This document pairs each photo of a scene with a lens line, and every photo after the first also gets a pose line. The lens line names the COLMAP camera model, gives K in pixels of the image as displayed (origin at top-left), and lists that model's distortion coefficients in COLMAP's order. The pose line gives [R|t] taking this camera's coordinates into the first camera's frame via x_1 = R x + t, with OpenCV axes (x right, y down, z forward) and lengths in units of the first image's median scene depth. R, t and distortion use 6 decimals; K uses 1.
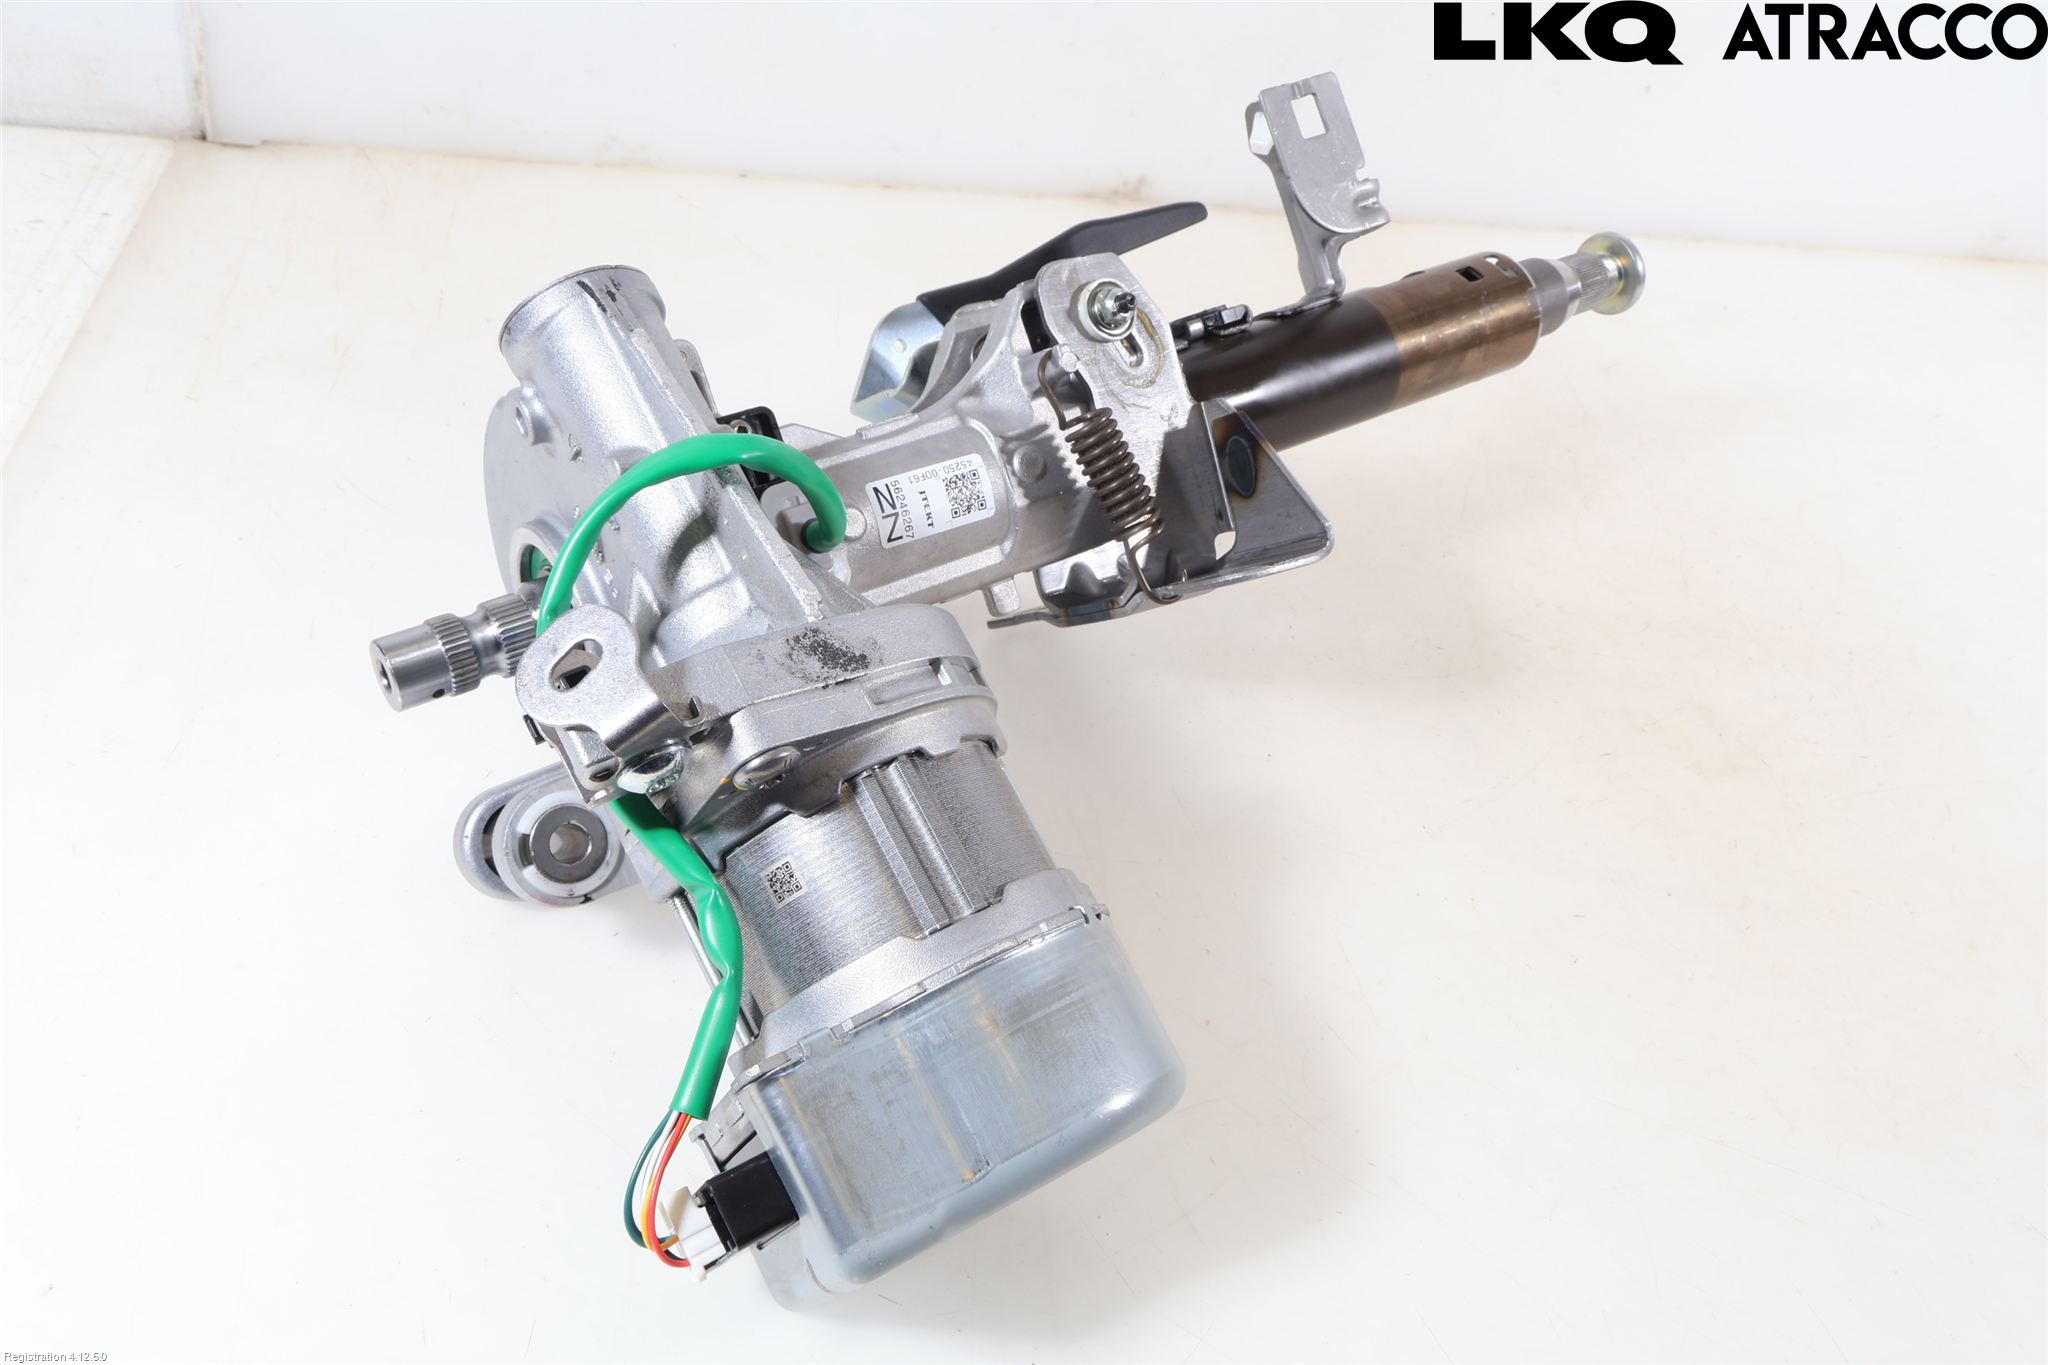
lens RADIAL K [[1893.6, 0, 1023.5], [0, 1893.6, 680.3], [0, 0, 1]] dist [-0.002799, 0.000000]
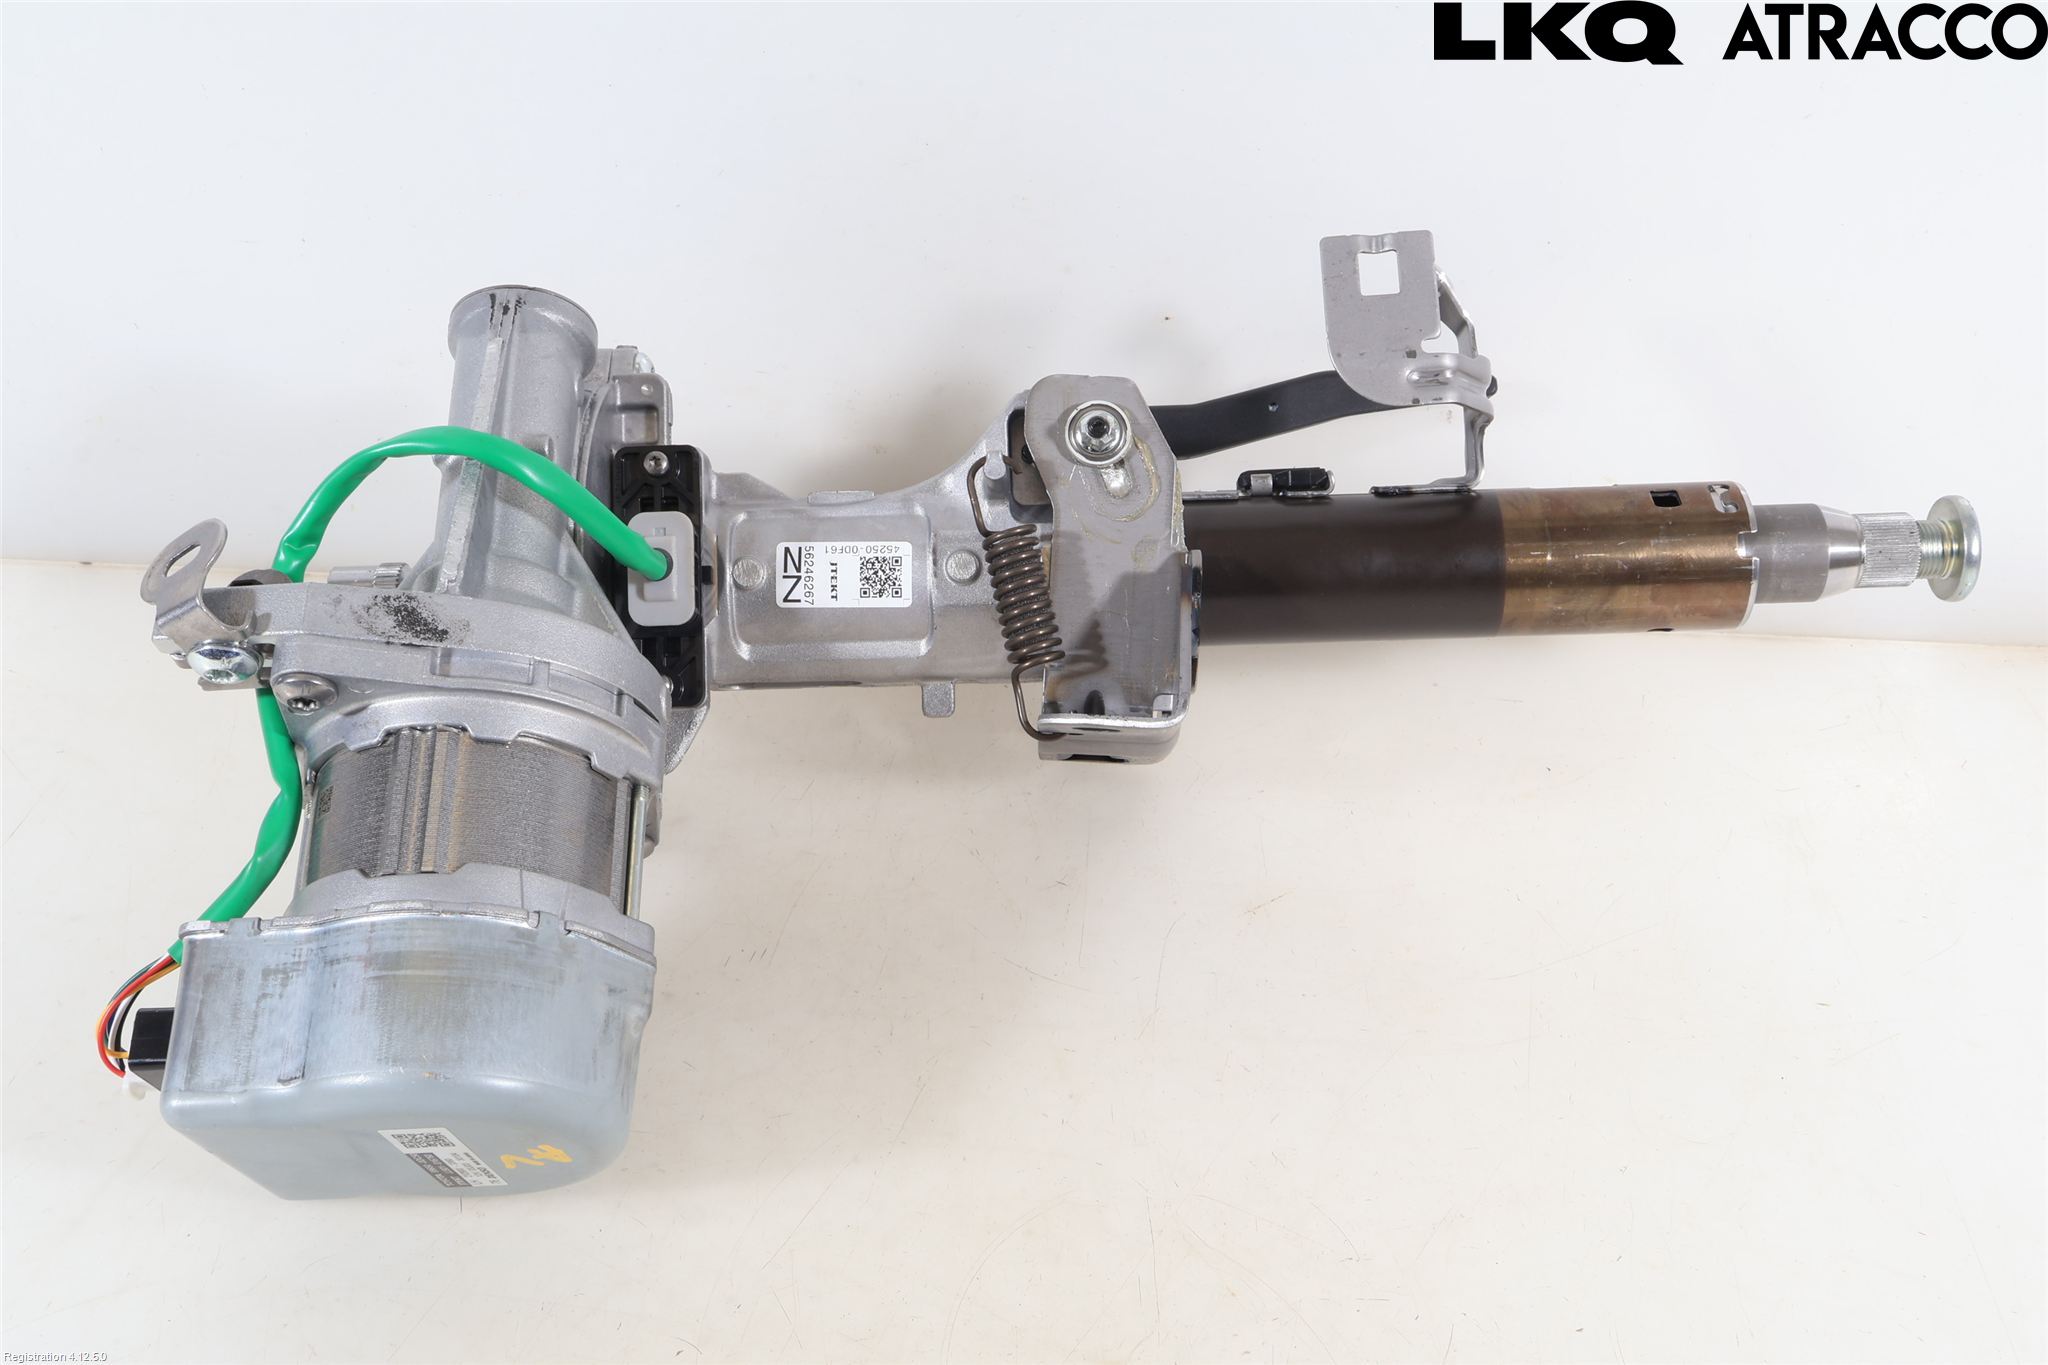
lens RADIAL K [[2301.2, 0, 1024.2], [0, 2301.2, 684.3], [0, 0, 1]] dist [0.015737, 0.000000]
pose [[0.799658, 0.236611, -0.551871, 0.715565], [-0.296046, 0.954974, -0.019531, -0.043631], [0.522402, 0.178997, 0.833700, 0.039126]]
